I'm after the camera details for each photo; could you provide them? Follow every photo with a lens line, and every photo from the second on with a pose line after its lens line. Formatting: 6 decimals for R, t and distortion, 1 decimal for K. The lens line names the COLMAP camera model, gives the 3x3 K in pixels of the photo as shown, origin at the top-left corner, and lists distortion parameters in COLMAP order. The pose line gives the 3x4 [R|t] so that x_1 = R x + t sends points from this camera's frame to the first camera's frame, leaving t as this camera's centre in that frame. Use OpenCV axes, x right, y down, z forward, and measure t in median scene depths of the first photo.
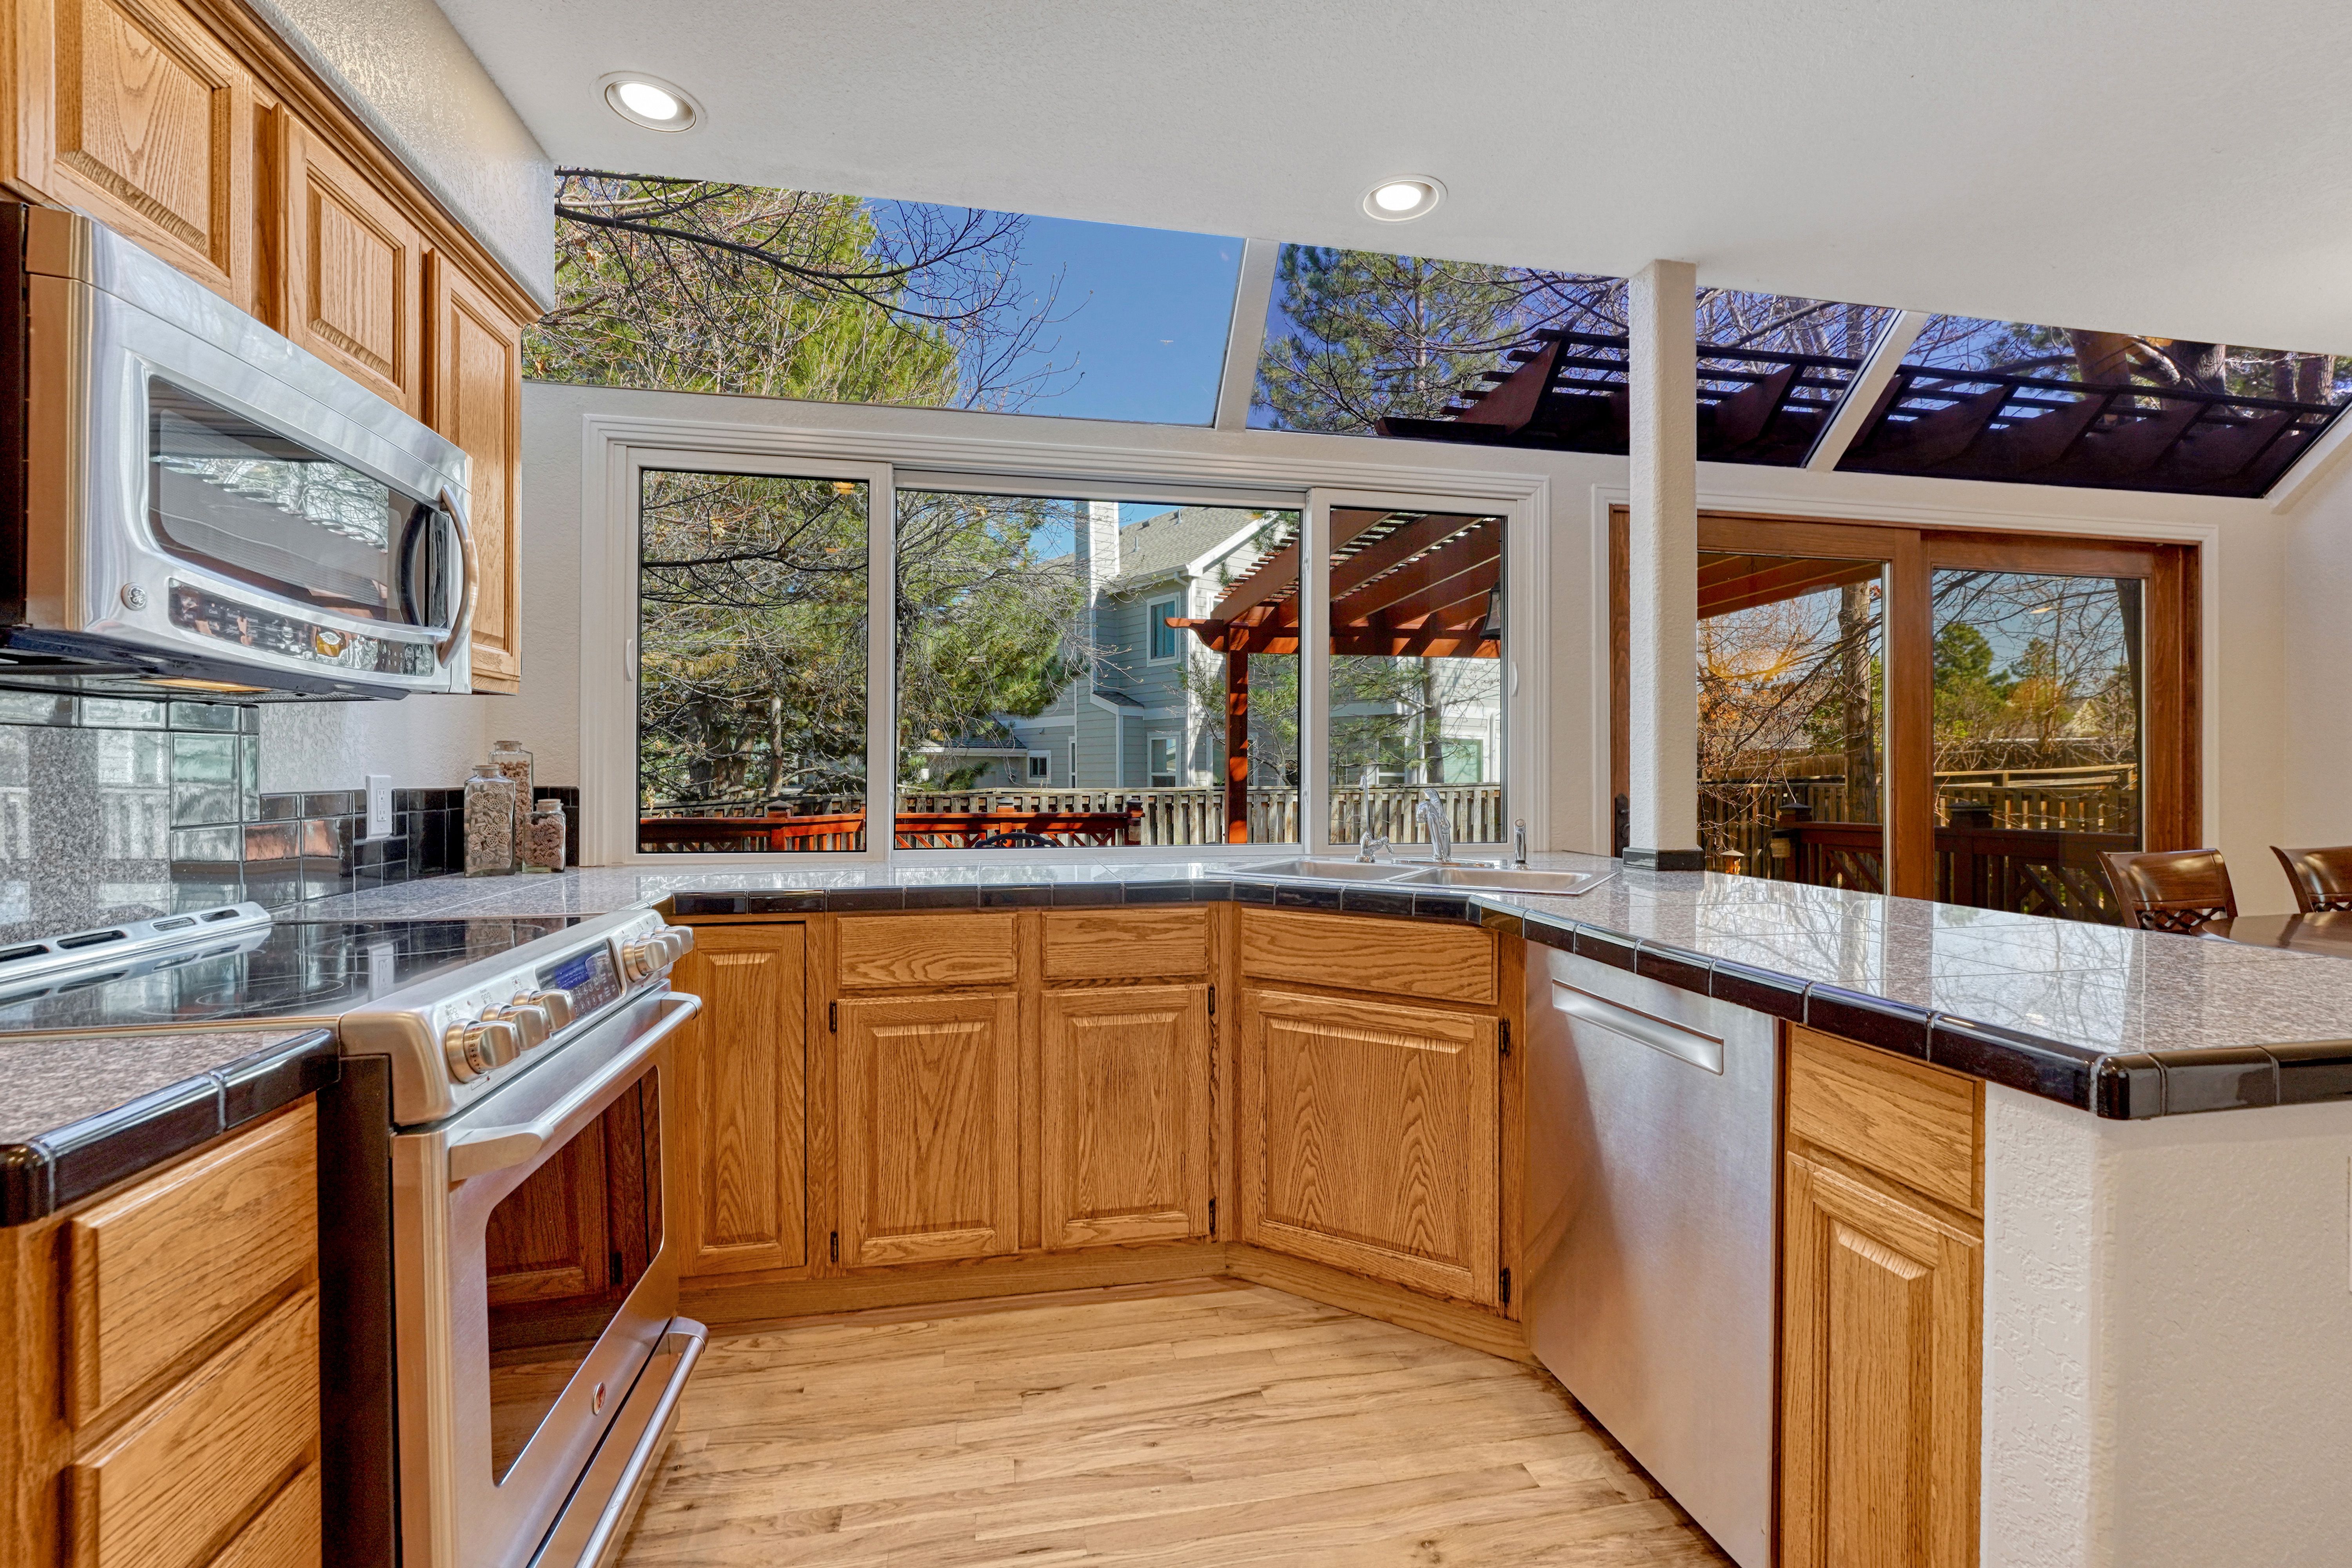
lens RADIAL K [[1001.1, 0, 1184.4], [0, 1001.1, 774.5], [0, 0, 1]] dist [-0.009756, 0.000679]
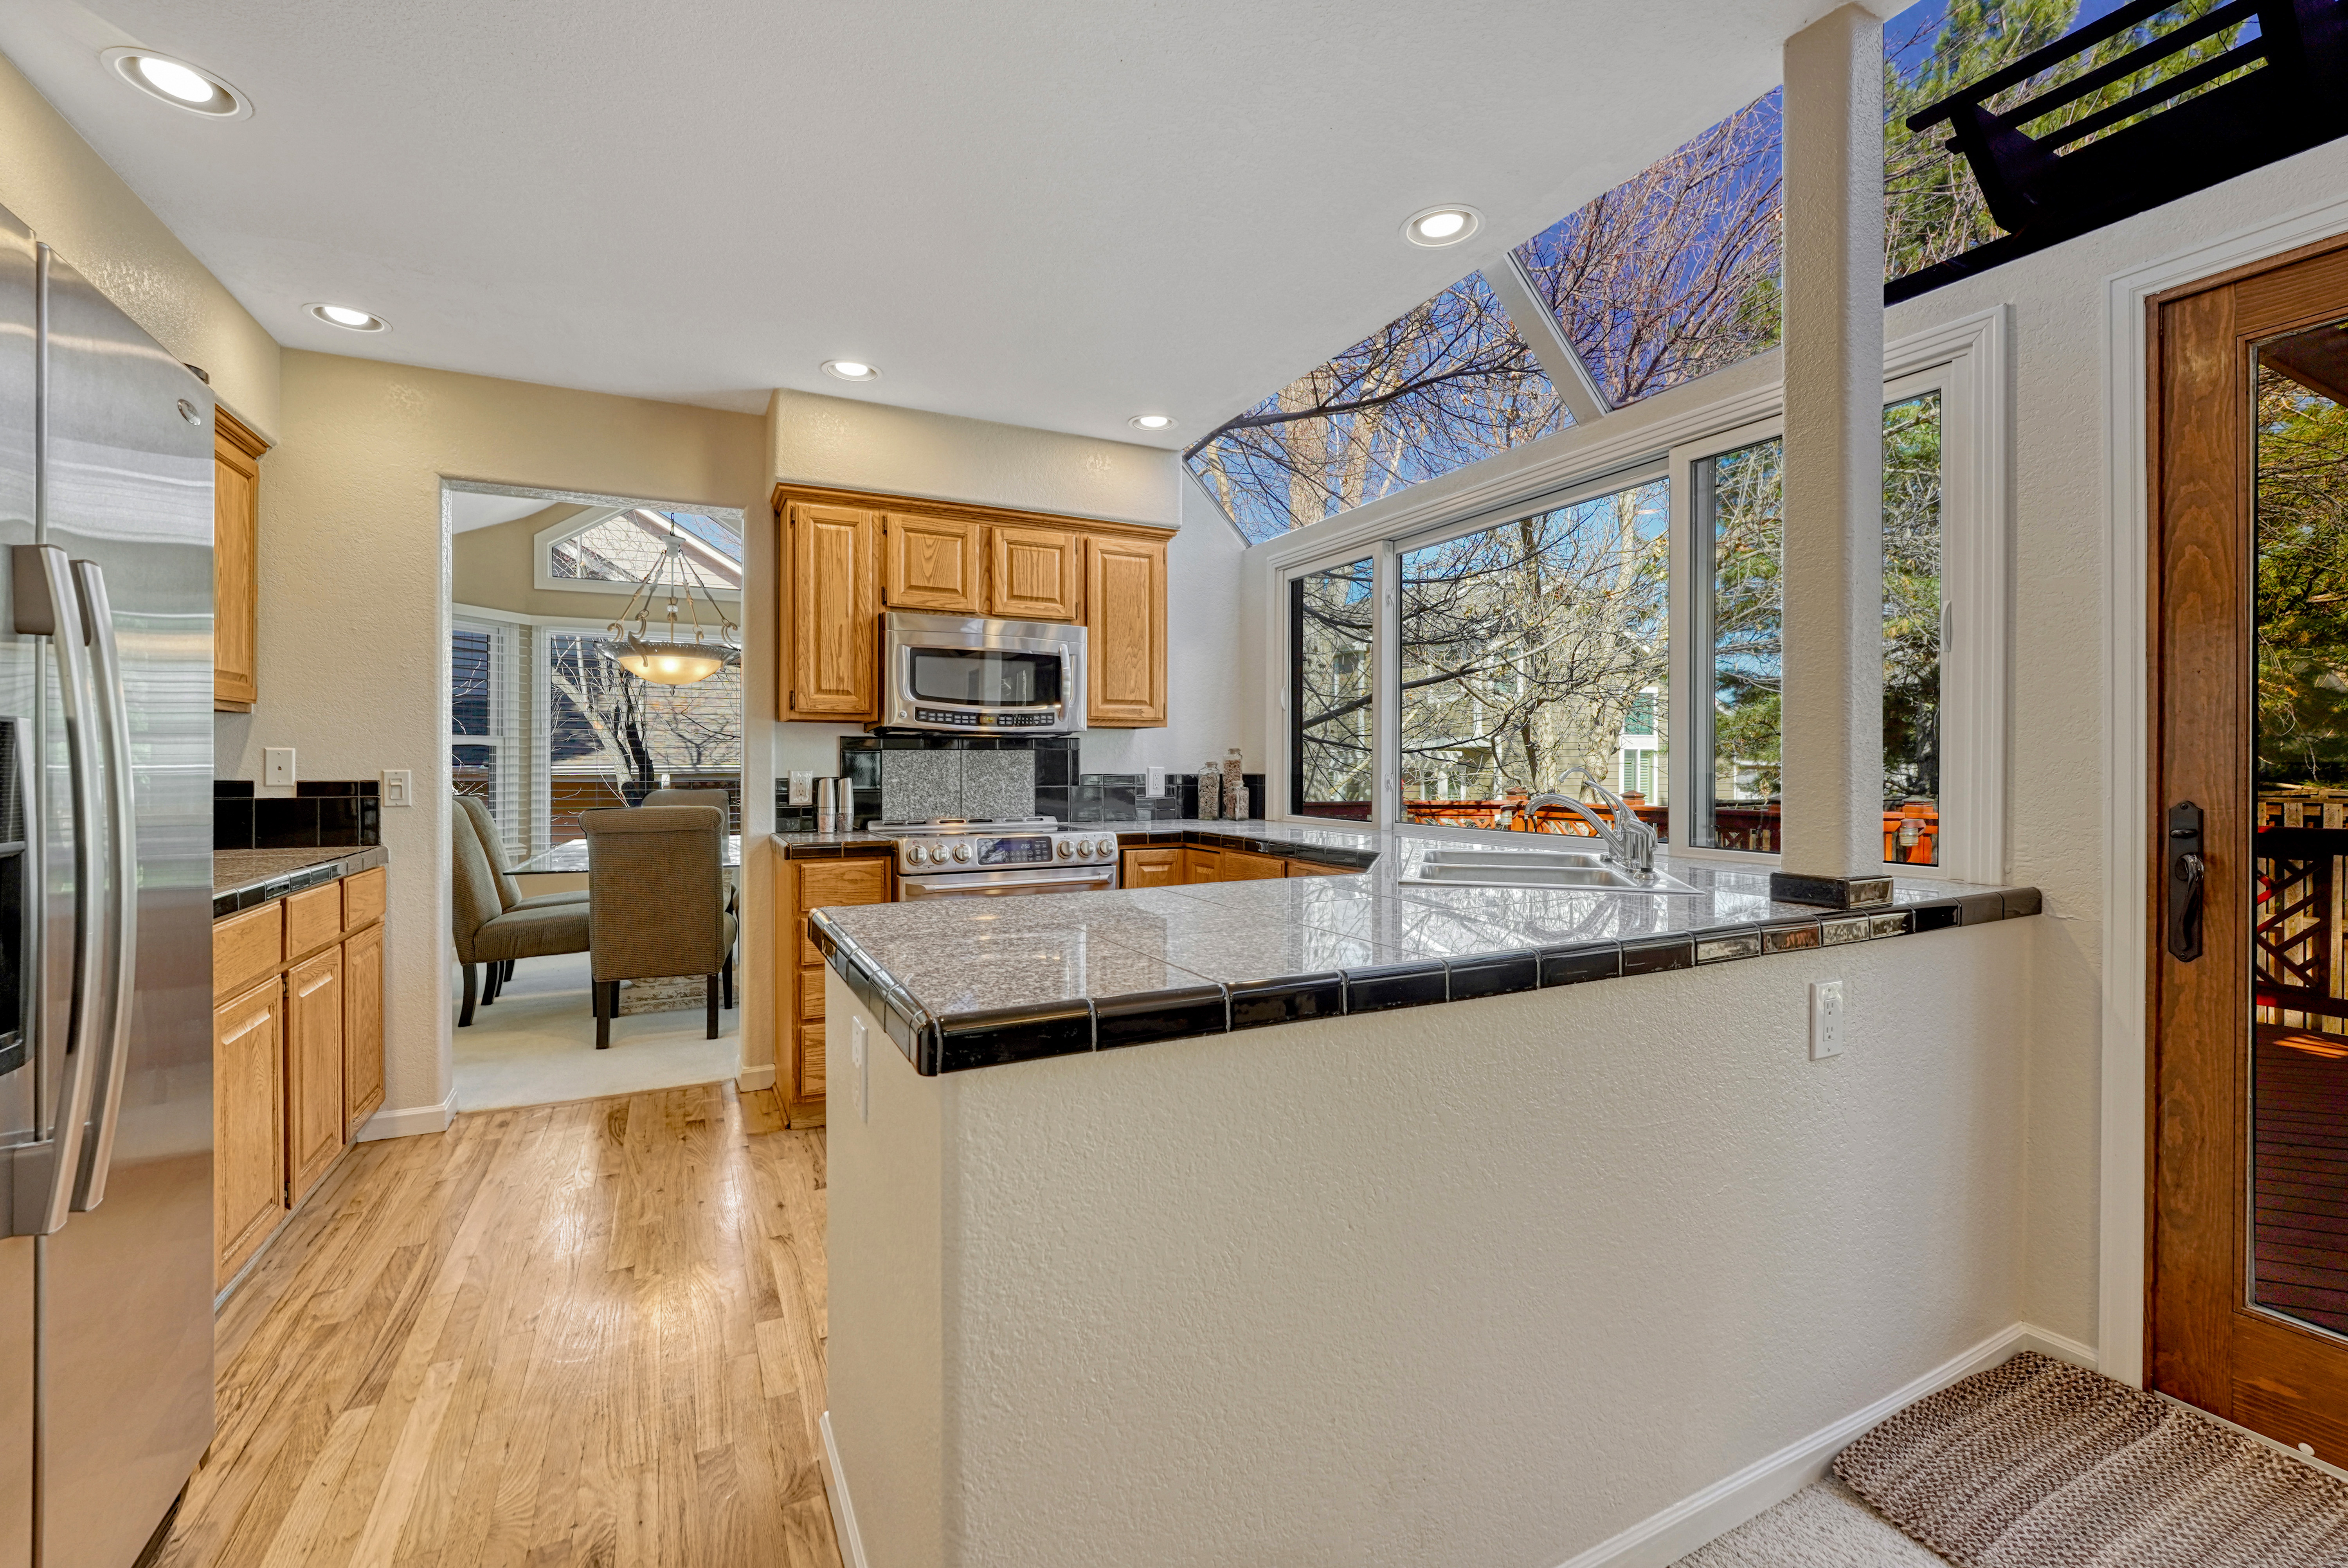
lens RADIAL K [[993.0, 0, 1179.7], [0, 993.0, 768.1], [0, 0, 1]] dist [-0.007690, 0.000309]
pose [[0.278195, 0.001393, -0.960523, 1.190569], [-0.002871, 0.999996, 0.000618, 0.001615], [0.960520, 0.002586, 0.278198, 0.450907]]
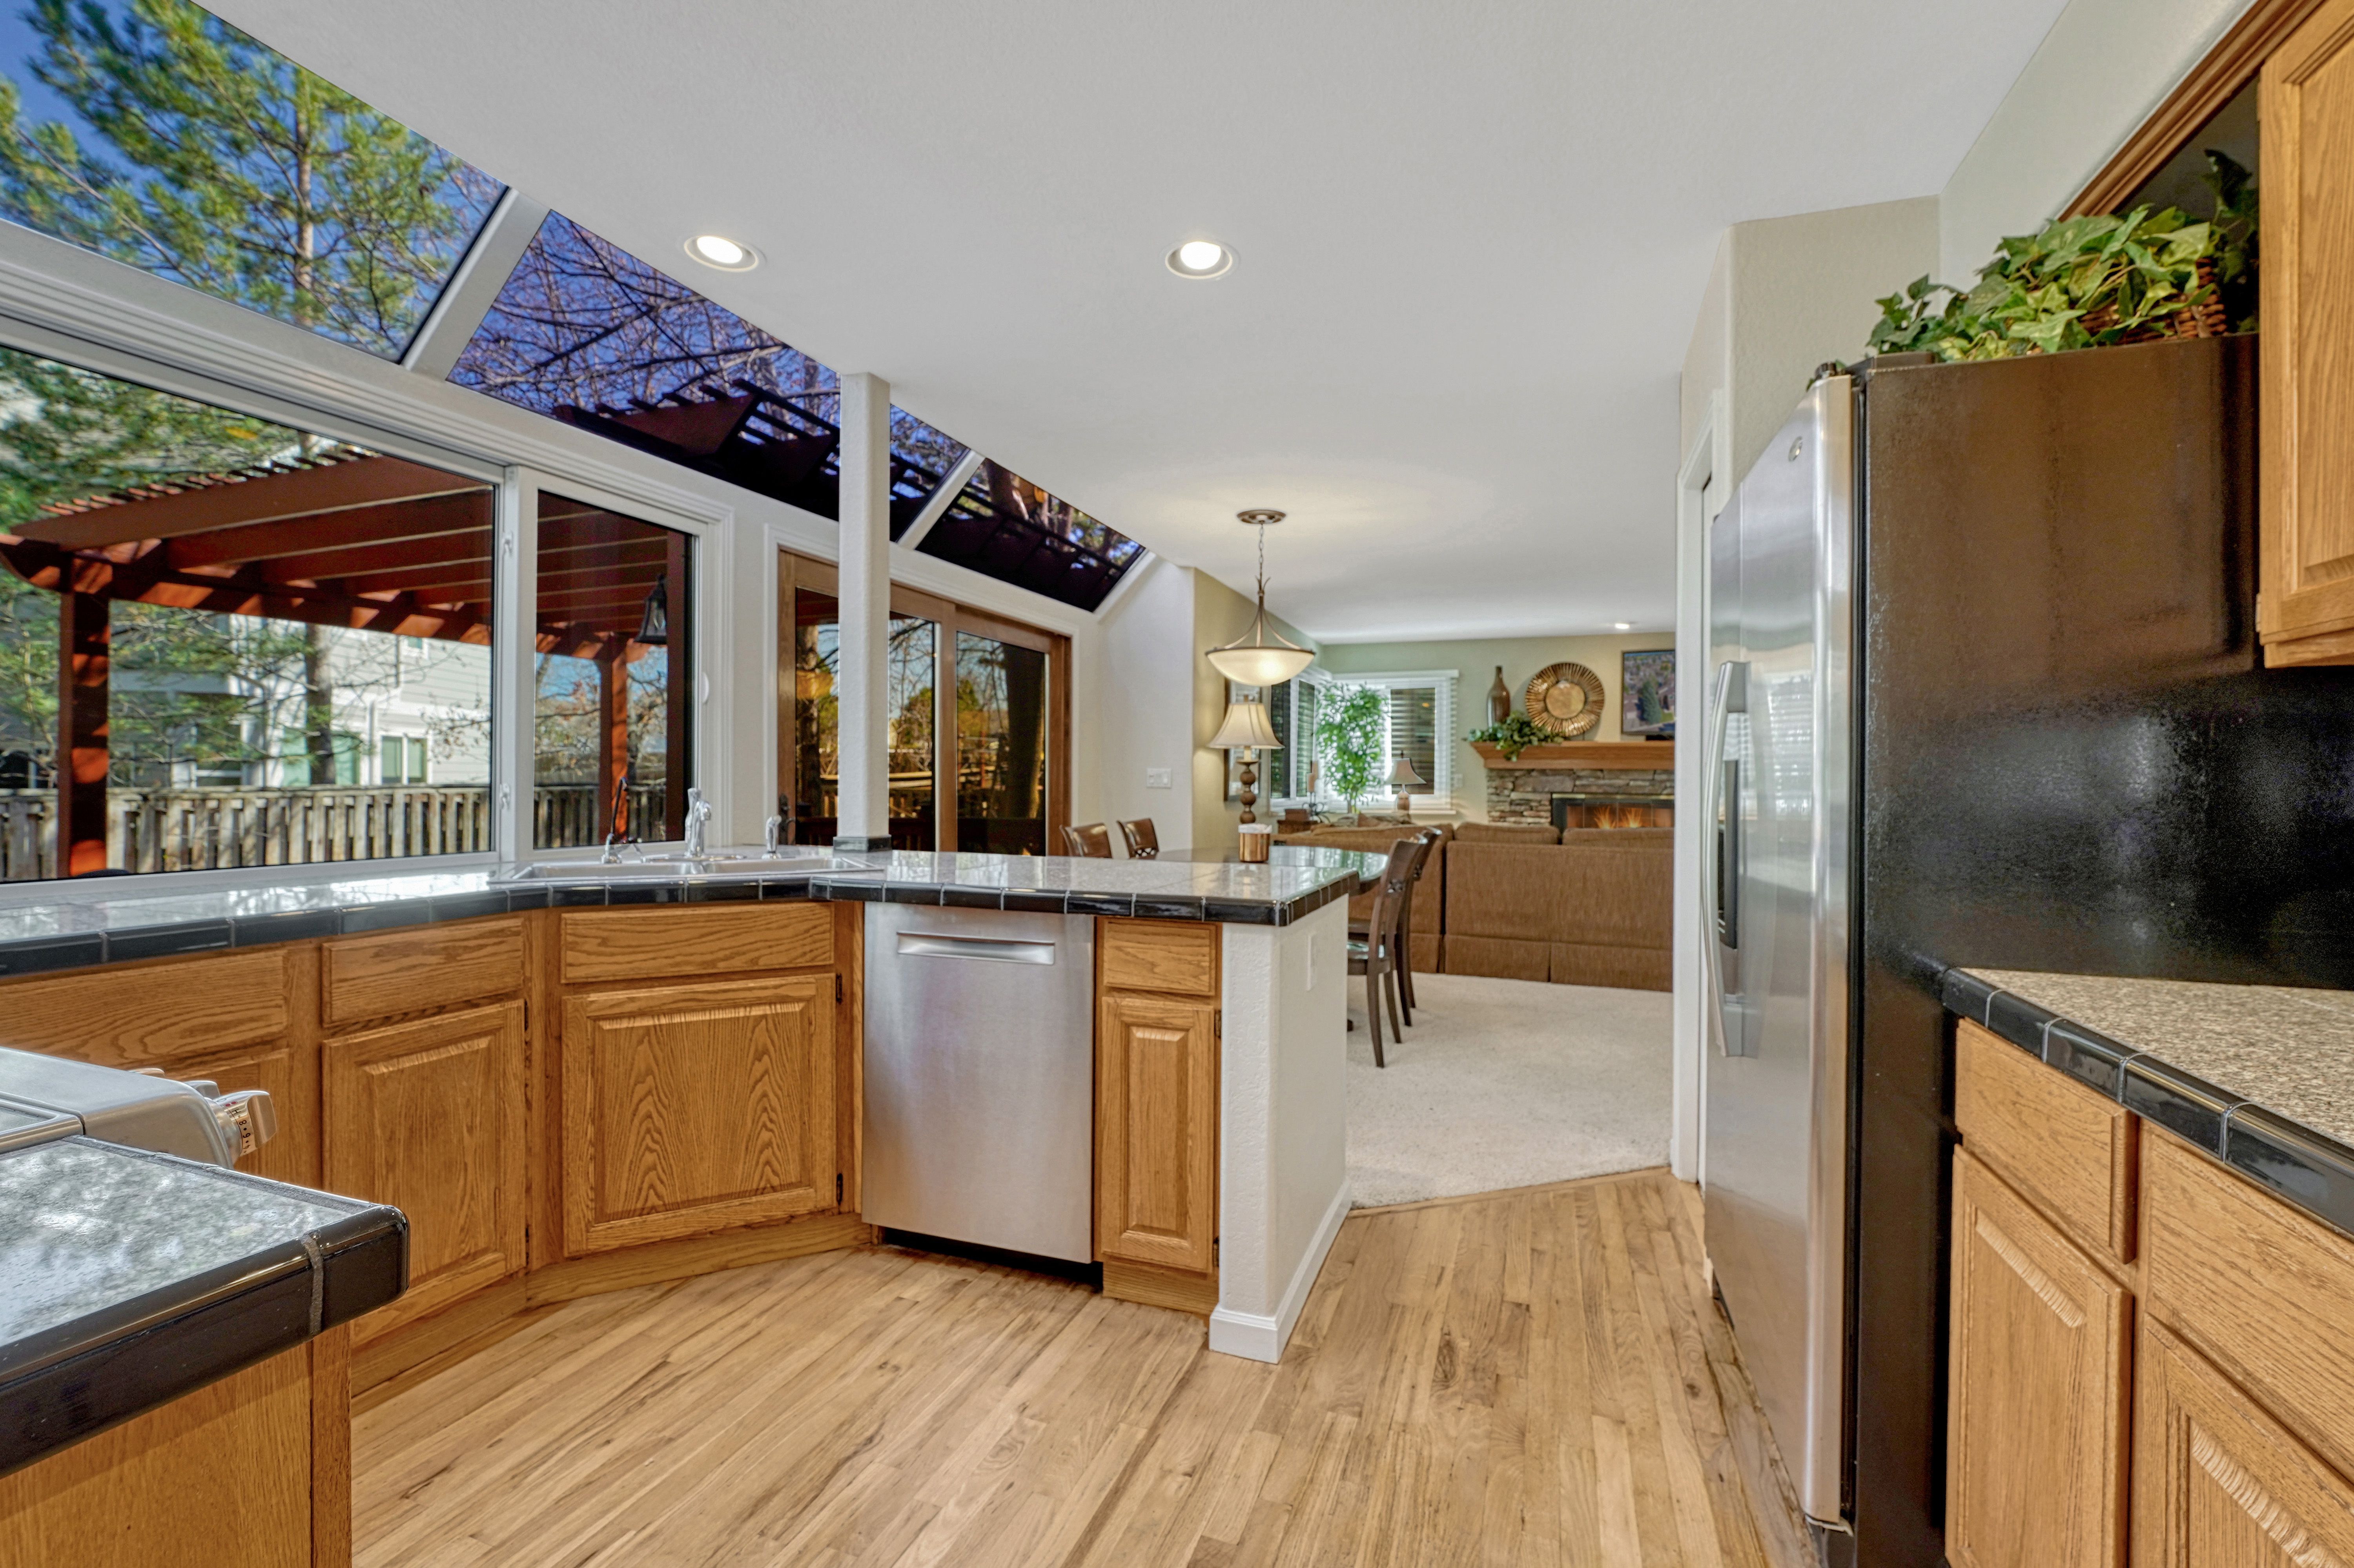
lens RADIAL K [[1006.7, 0, 1177.0], [0, 1006.7, 784.0], [0, 0, 1]] dist [-0.004106, -0.000023]
pose [[0.522970, 0.000081, 0.852351, -0.477838], [-0.006460, 0.999972, 0.003869, 0.001008], [-0.852327, -0.007530, 0.522955, -0.010018]]
